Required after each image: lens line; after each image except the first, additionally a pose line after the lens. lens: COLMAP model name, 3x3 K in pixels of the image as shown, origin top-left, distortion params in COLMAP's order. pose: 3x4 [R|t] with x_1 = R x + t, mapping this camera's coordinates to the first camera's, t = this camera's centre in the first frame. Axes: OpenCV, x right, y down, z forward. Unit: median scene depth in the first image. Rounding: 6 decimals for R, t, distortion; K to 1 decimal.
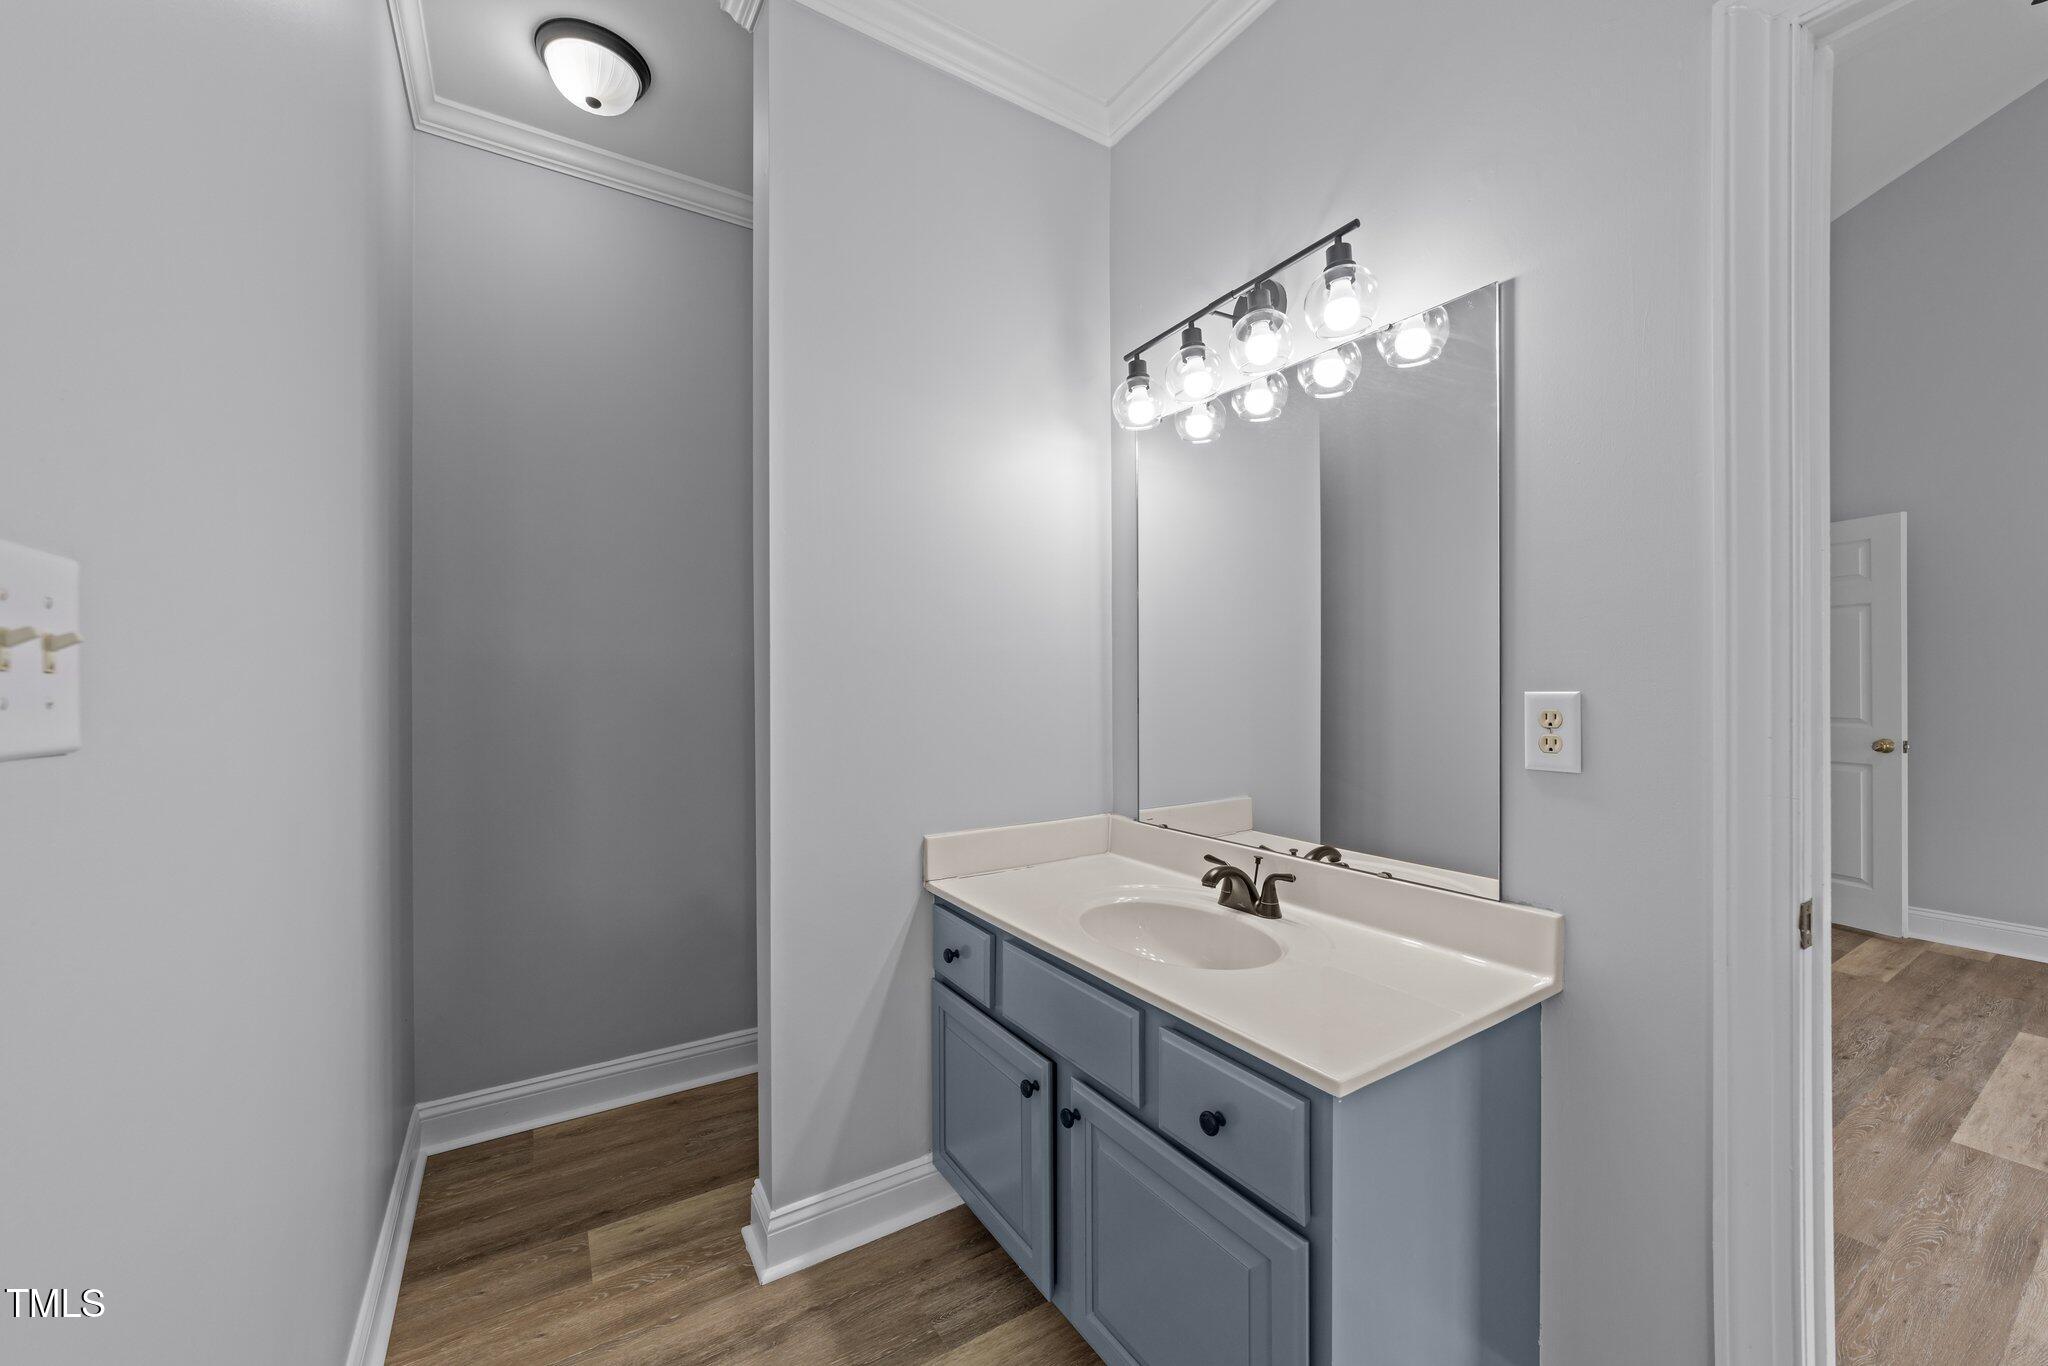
lens RADIAL K [[778.0, 0, 1031.6], [0, 778.0, 687.6], [0, 0, 1]] dist [0.007832, 0.002483]
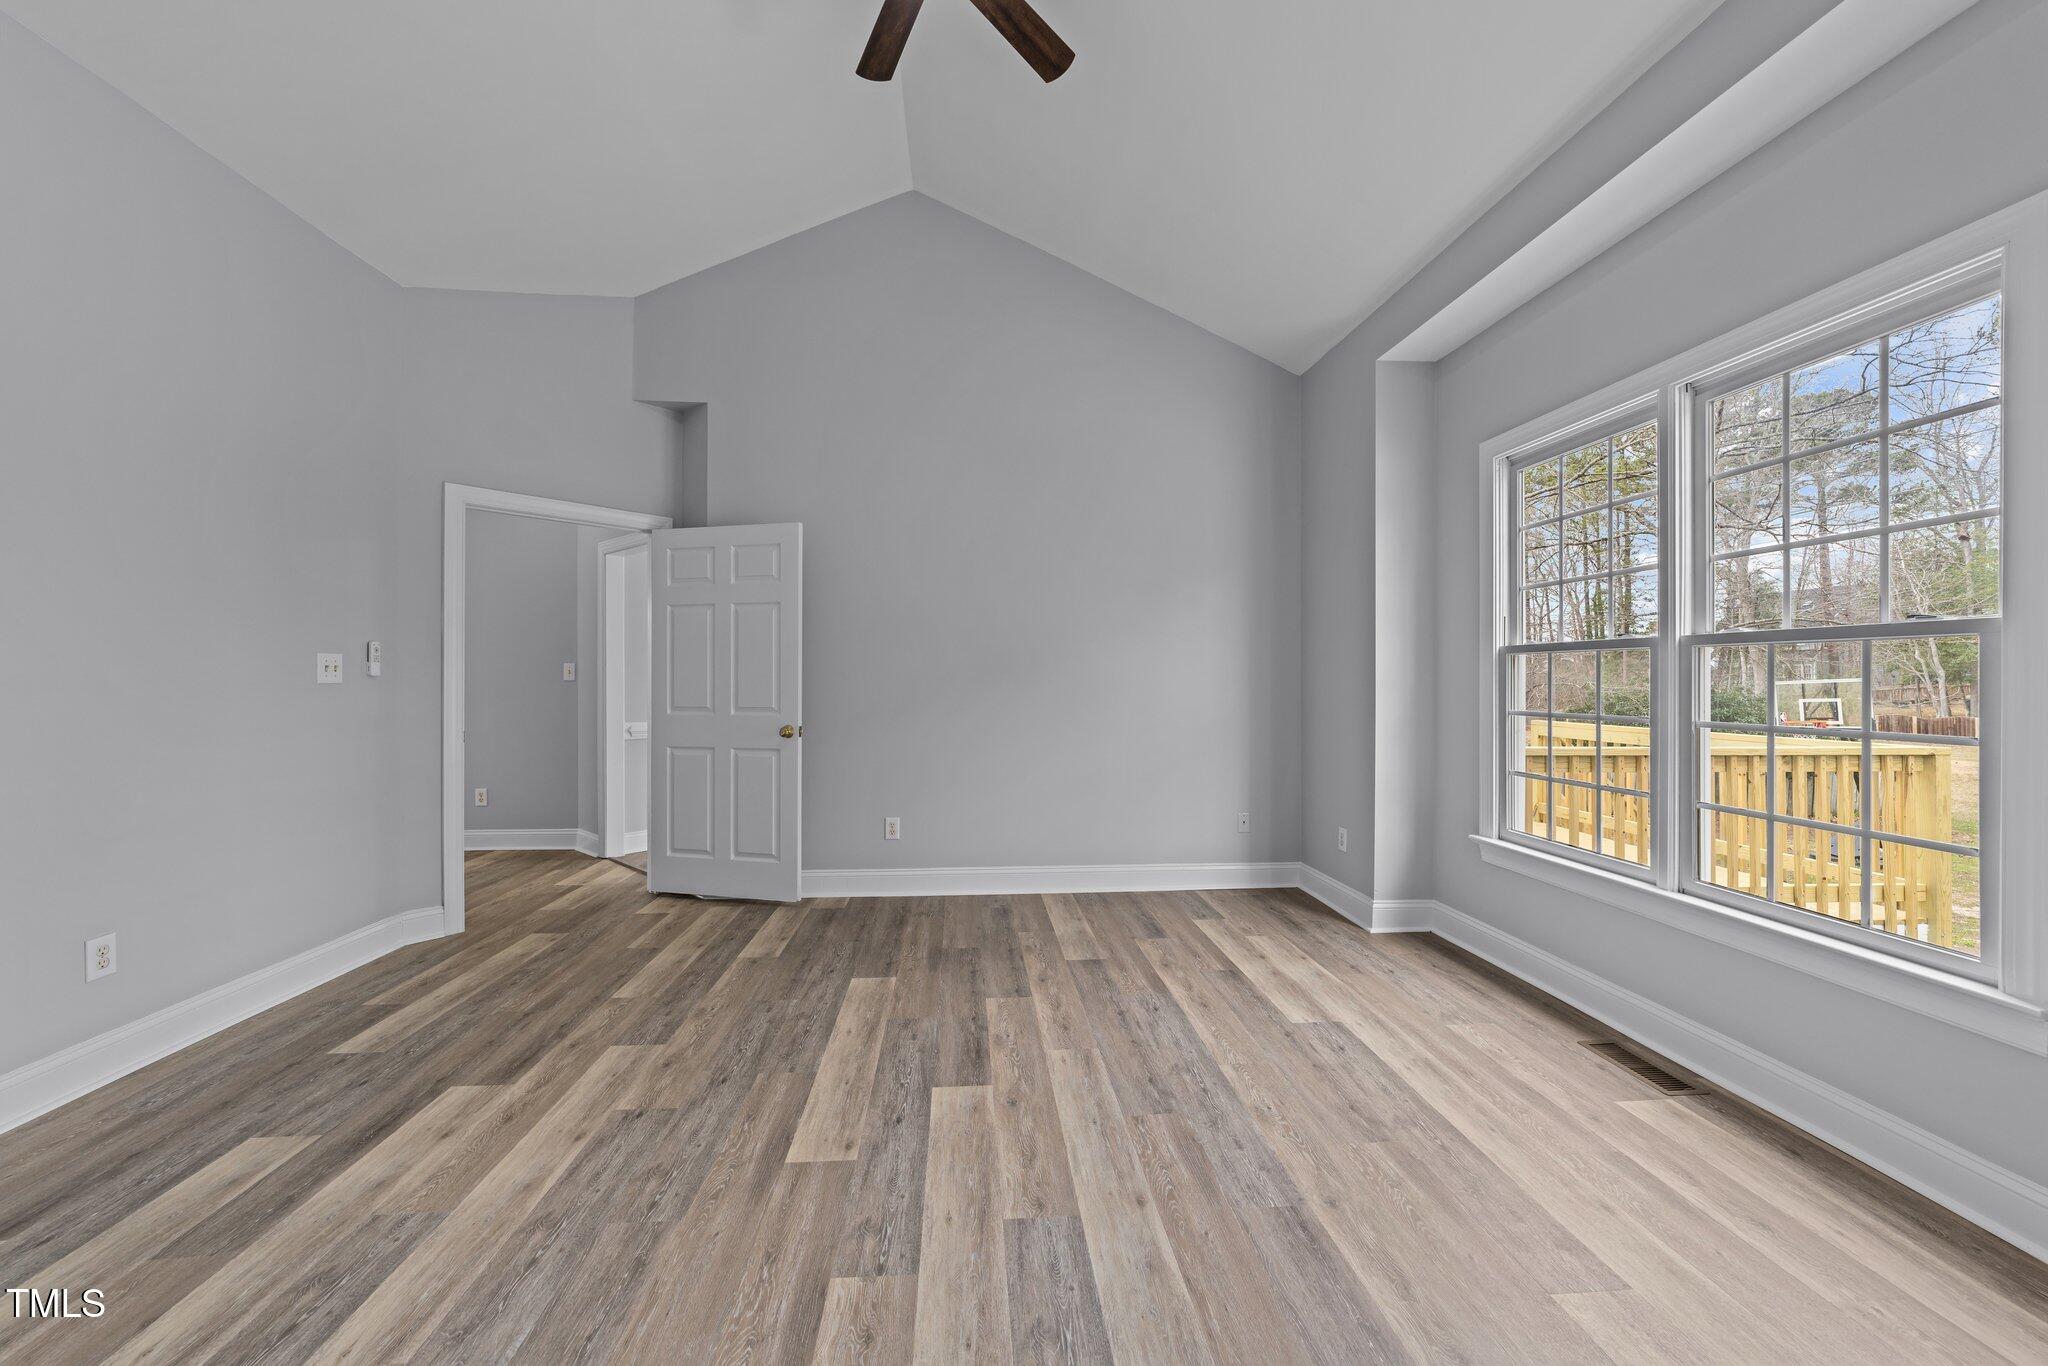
lens RADIAL K [[778.0, 0, 1026.8], [0, 778.0, 688.9], [0, 0, 1]] dist [0.007832, 0.002483]
pose [[0.477935, -0.005937, 0.878375, 0.411827], [-0.002310, 0.999965, 0.008016, 0.005878], [-0.878392, -0.005860, 0.477905, 0.264097]]
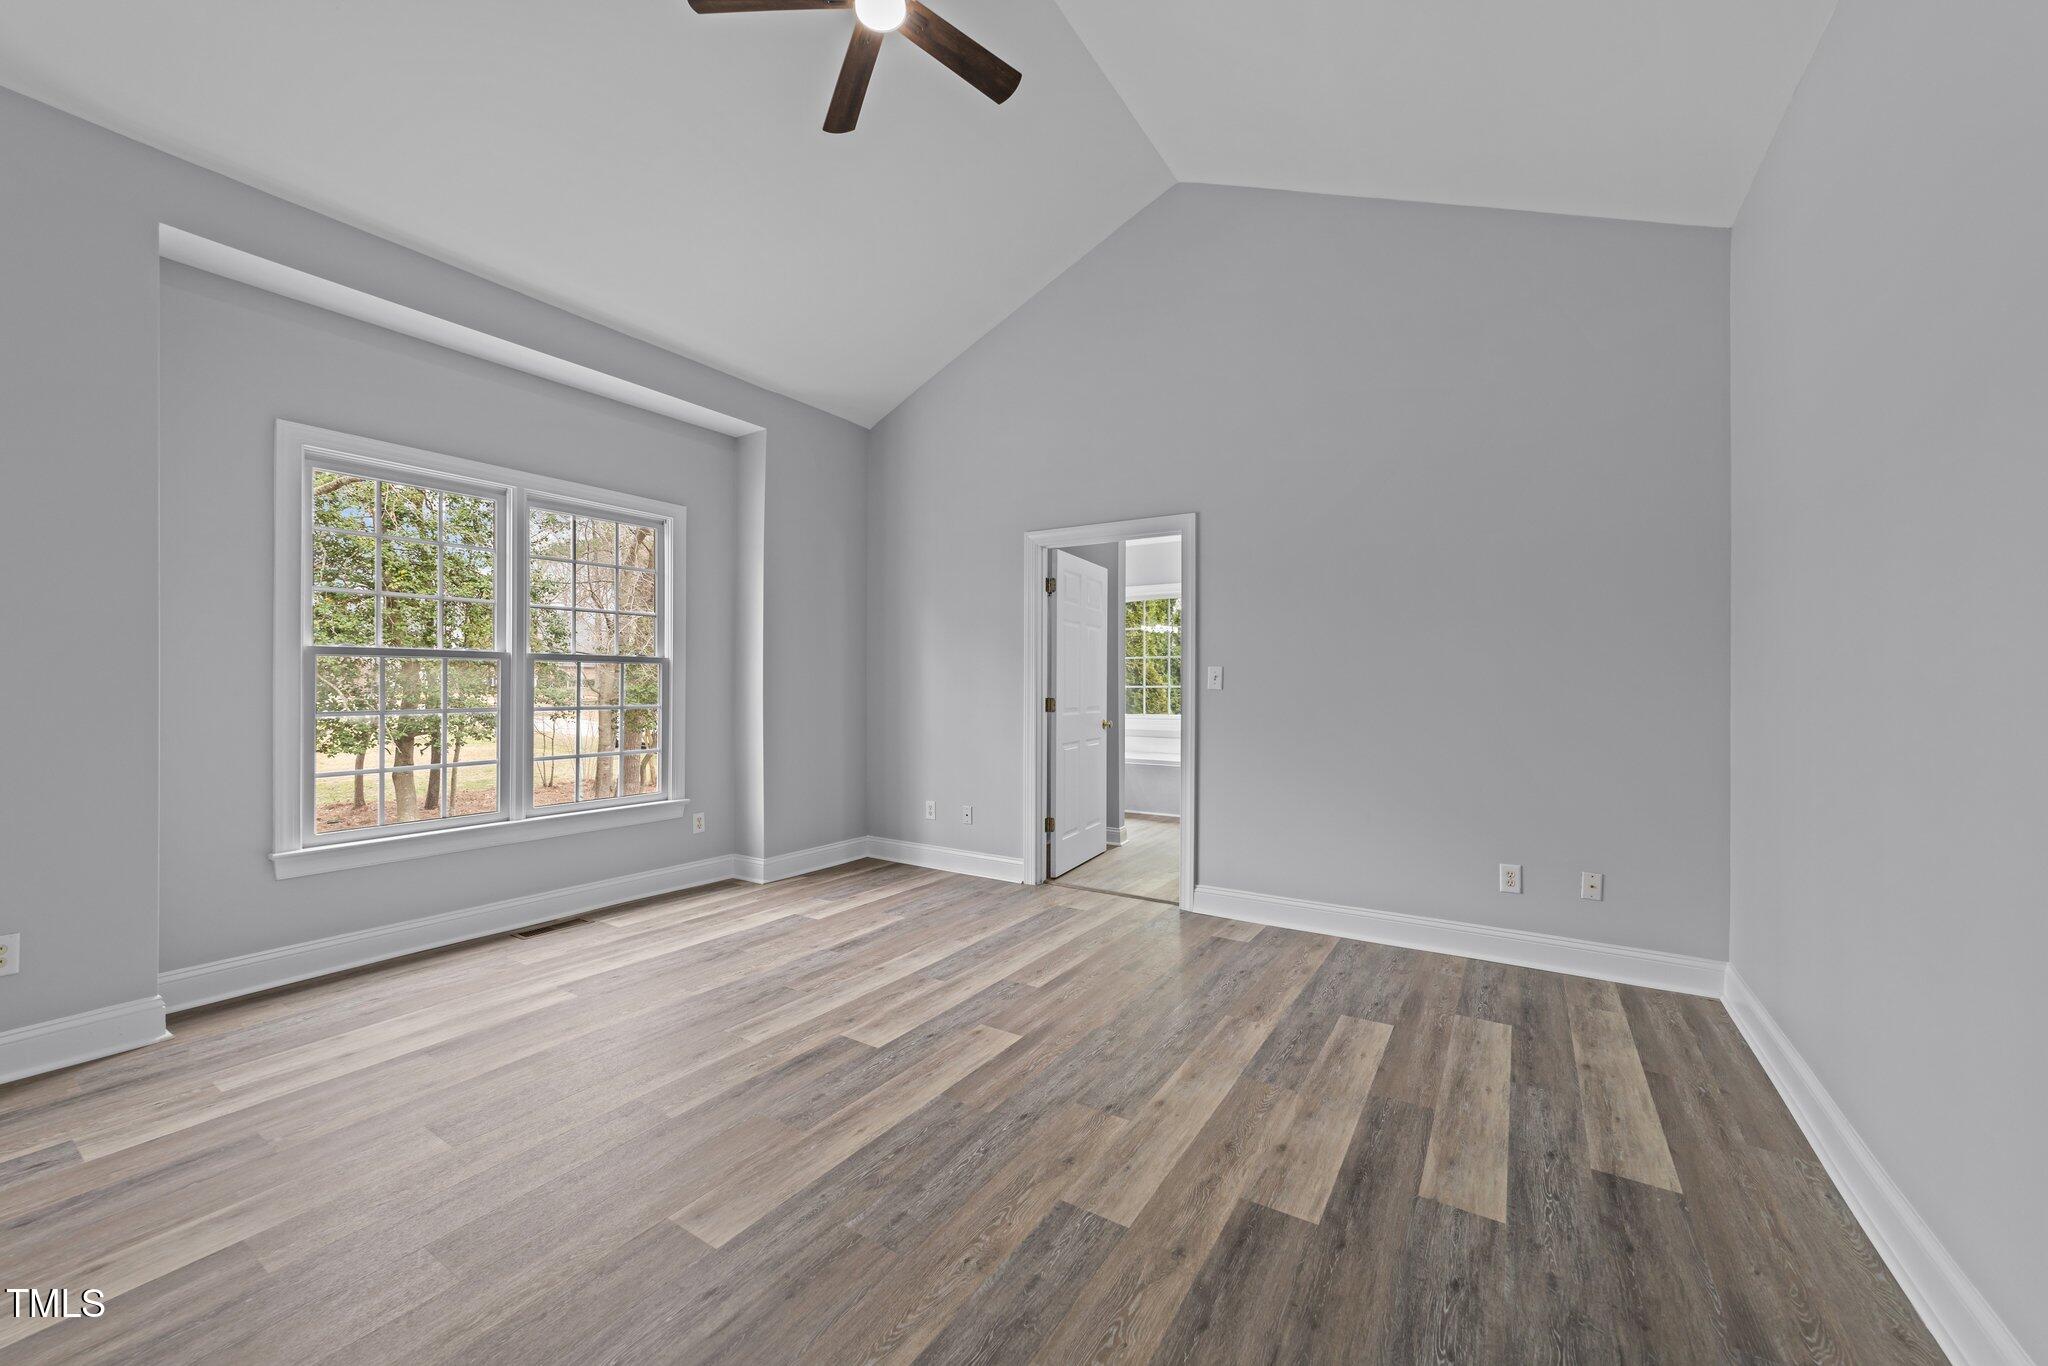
lens RADIAL K [[778.0, 0, 1034.7], [0, 778.0, 678.8], [0, 0, 1]] dist [0.007832, 0.002483]
pose [[-0.908525, -0.002259, -0.417823, 1.388676], [0.000395, 0.999980, -0.006266, 0.007963], [0.417829, -0.005858, -0.908507, 1.786894]]
